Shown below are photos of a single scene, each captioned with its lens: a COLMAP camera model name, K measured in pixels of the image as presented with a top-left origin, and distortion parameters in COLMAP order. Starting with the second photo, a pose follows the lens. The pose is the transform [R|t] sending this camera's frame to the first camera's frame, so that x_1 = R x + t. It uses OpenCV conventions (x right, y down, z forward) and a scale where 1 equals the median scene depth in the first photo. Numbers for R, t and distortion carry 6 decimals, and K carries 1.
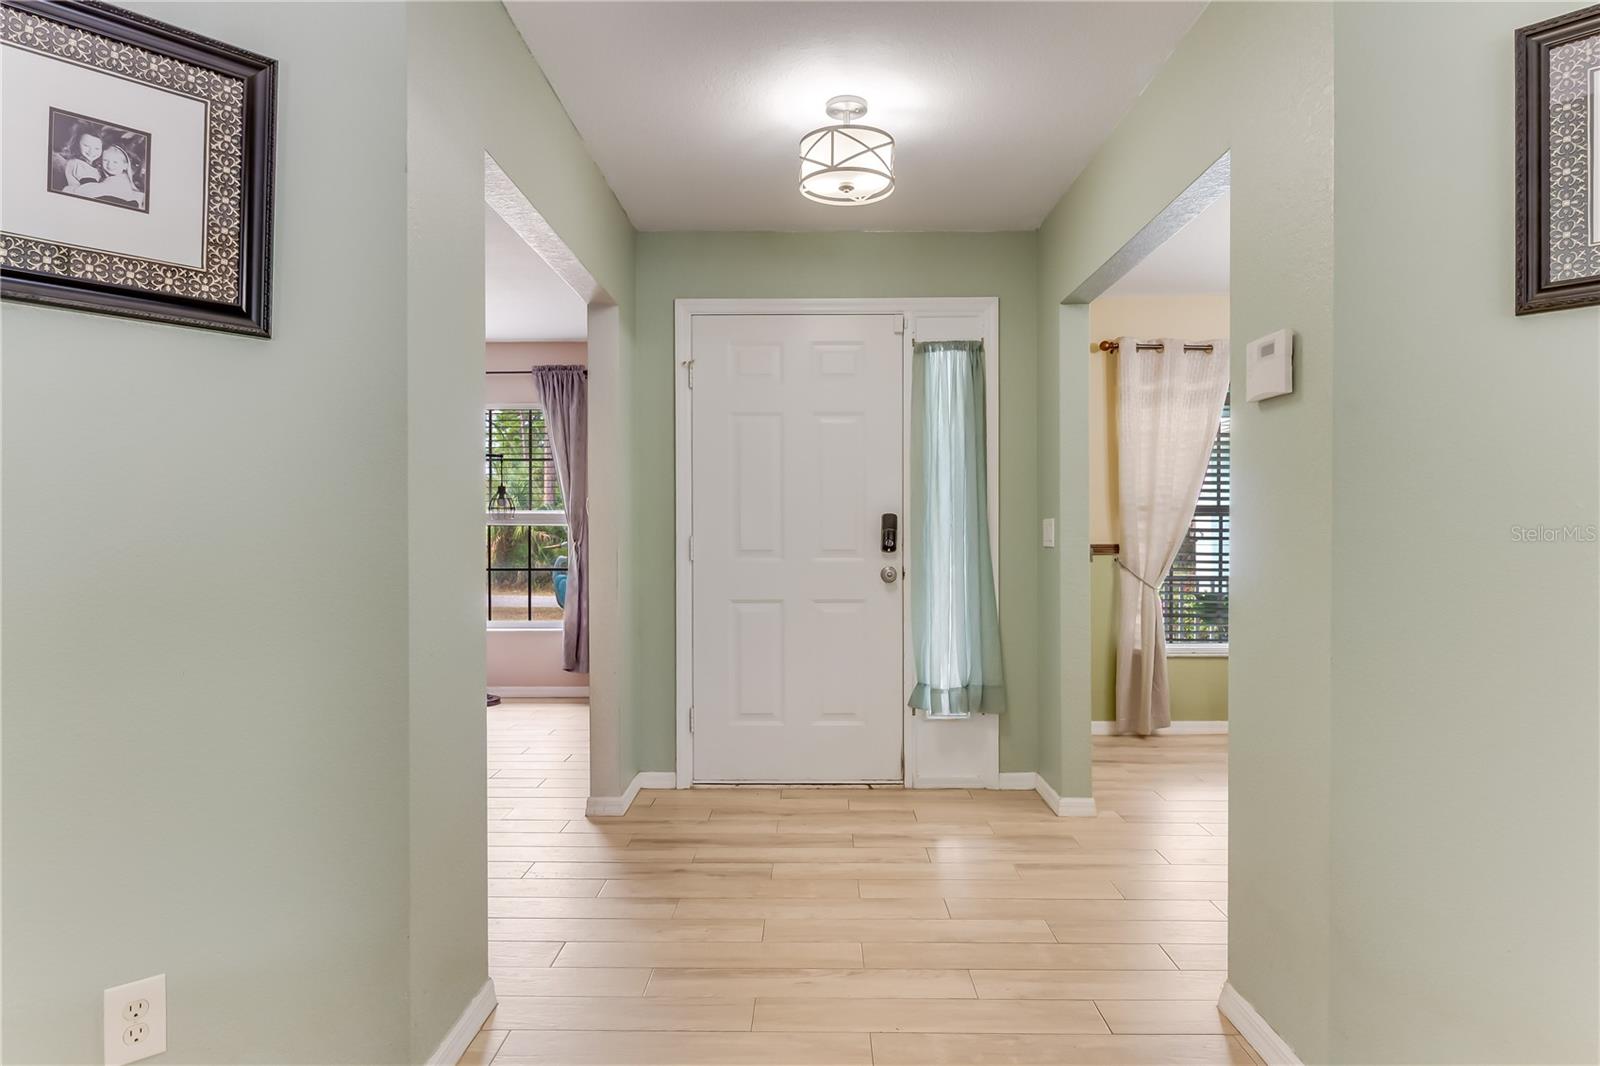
lens RADIAL K [[927.2, 0, 812.1], [0, 927.2, 528.2], [0, 0, 1]] dist [0.000336, -0.002029]
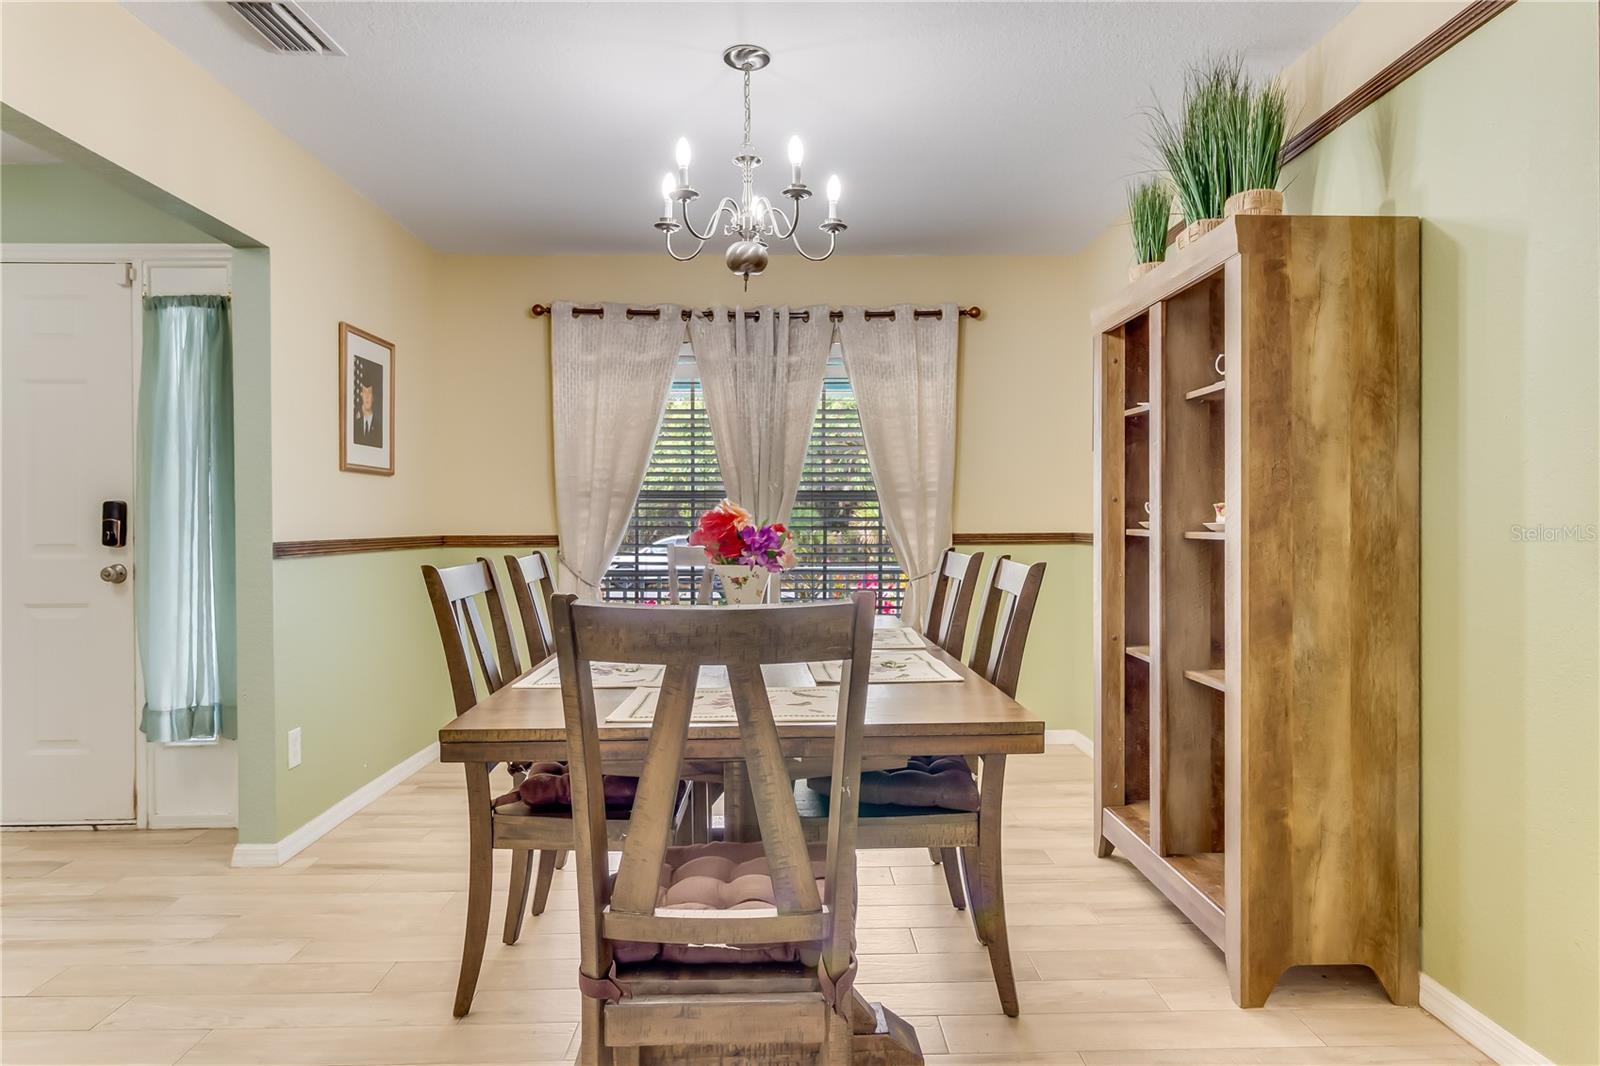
lens RADIAL K [[933.9, 0, 819.0], [0, 933.9, 503.1], [0, 0, 1]] dist [0.001034, 0.000428]
pose [[0.999544, -0.002883, 0.030063, 0.690466], [0.003369, 0.999864, -0.016132, 0.002382], [-0.030012, 0.016226, 0.999418, 0.135453]]
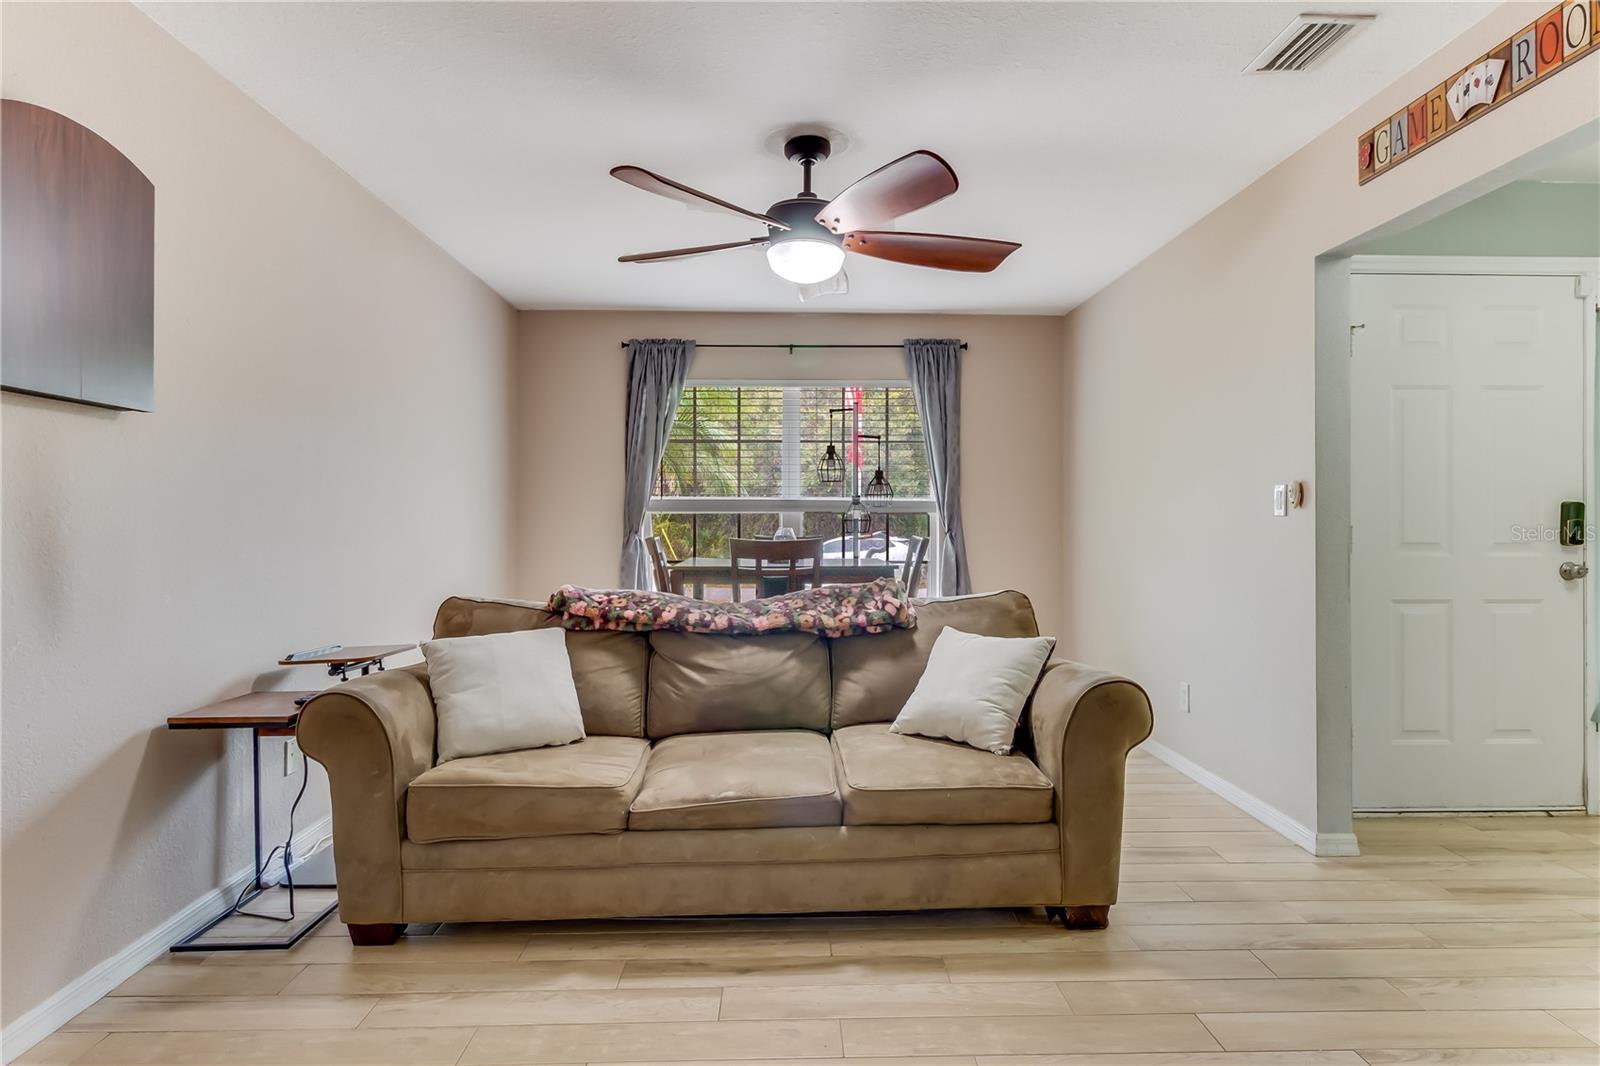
lens RADIAL K [[930.4, 0, 807.1], [0, 930.4, 486.4], [0, 0, 1]] dist [0.000765, -0.001531]
pose [[0.999670, 0.001584, 0.025650, -0.662040], [-0.000861, 0.999602, -0.028189, -0.004779], [-0.025685, 0.028158, 0.999273, 0.132172]]
